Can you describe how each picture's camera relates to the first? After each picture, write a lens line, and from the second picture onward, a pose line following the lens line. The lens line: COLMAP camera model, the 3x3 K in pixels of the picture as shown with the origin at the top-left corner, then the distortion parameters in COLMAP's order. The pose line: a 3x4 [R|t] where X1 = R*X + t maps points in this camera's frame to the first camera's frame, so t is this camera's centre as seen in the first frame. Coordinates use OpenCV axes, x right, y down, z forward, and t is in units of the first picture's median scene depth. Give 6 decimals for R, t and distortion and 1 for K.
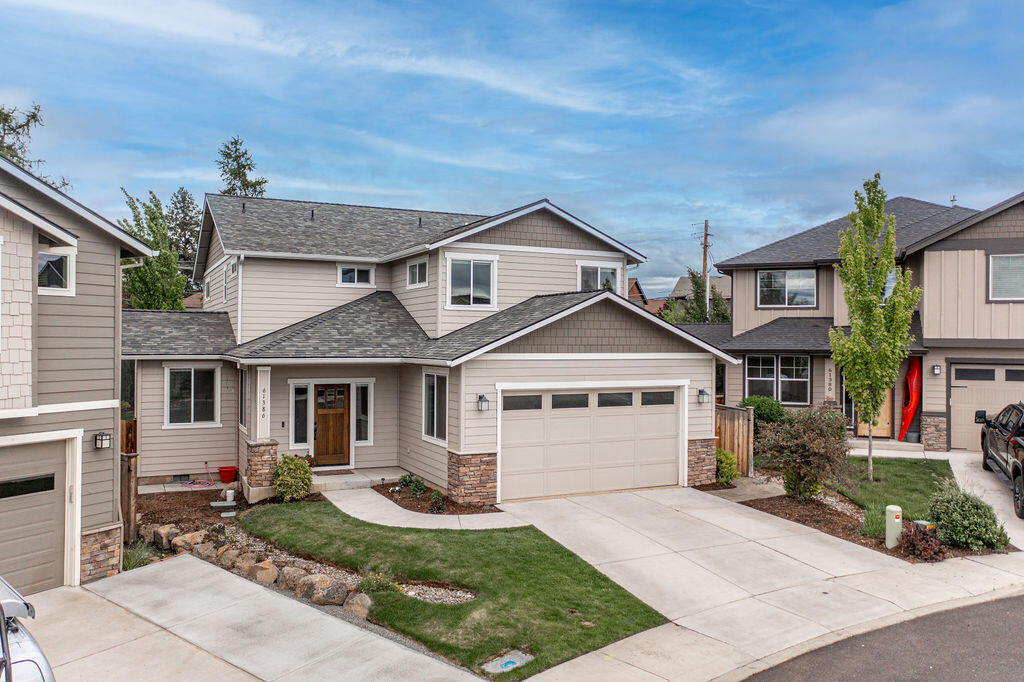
lens RADIAL K [[809.2, 0, 512.5], [0, 809.2, 336.9], [0, 0, 1]] dist [-0.012455, 0.003450]
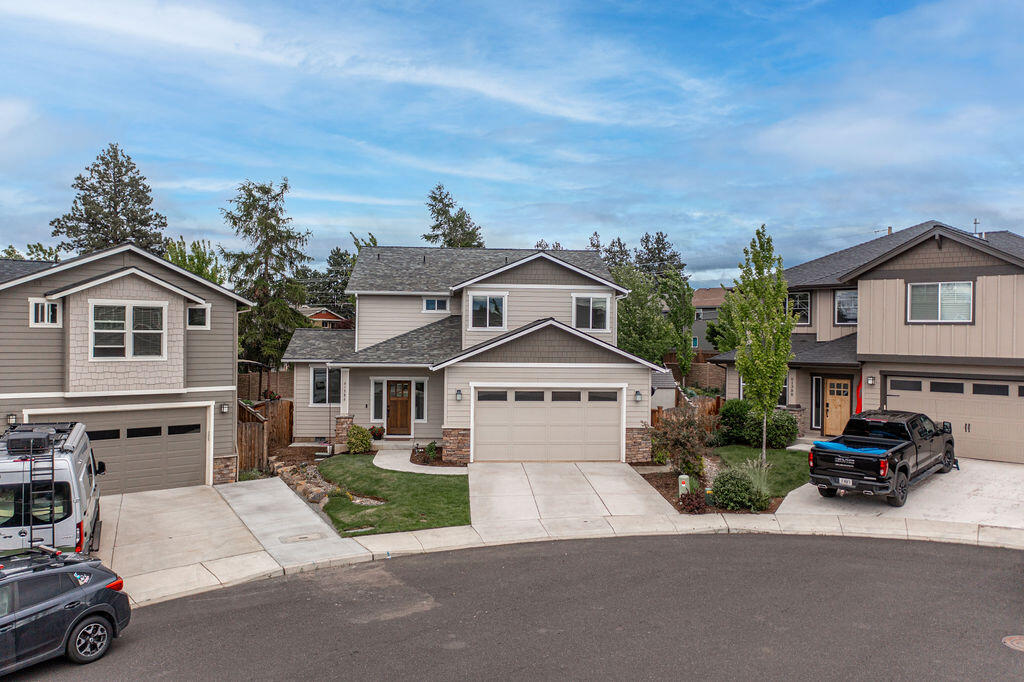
lens RADIAL K [[809.2, 0, 511.9], [0, 809.2, 343.7], [0, 0, 1]] dist [-0.012455, 0.003450]
pose [[0.931376, 0.007119, -0.363989, 0.523703], [-0.003447, 0.999936, 0.010738, -0.026834], [0.364043, -0.008746, 0.931341, -0.321949]]
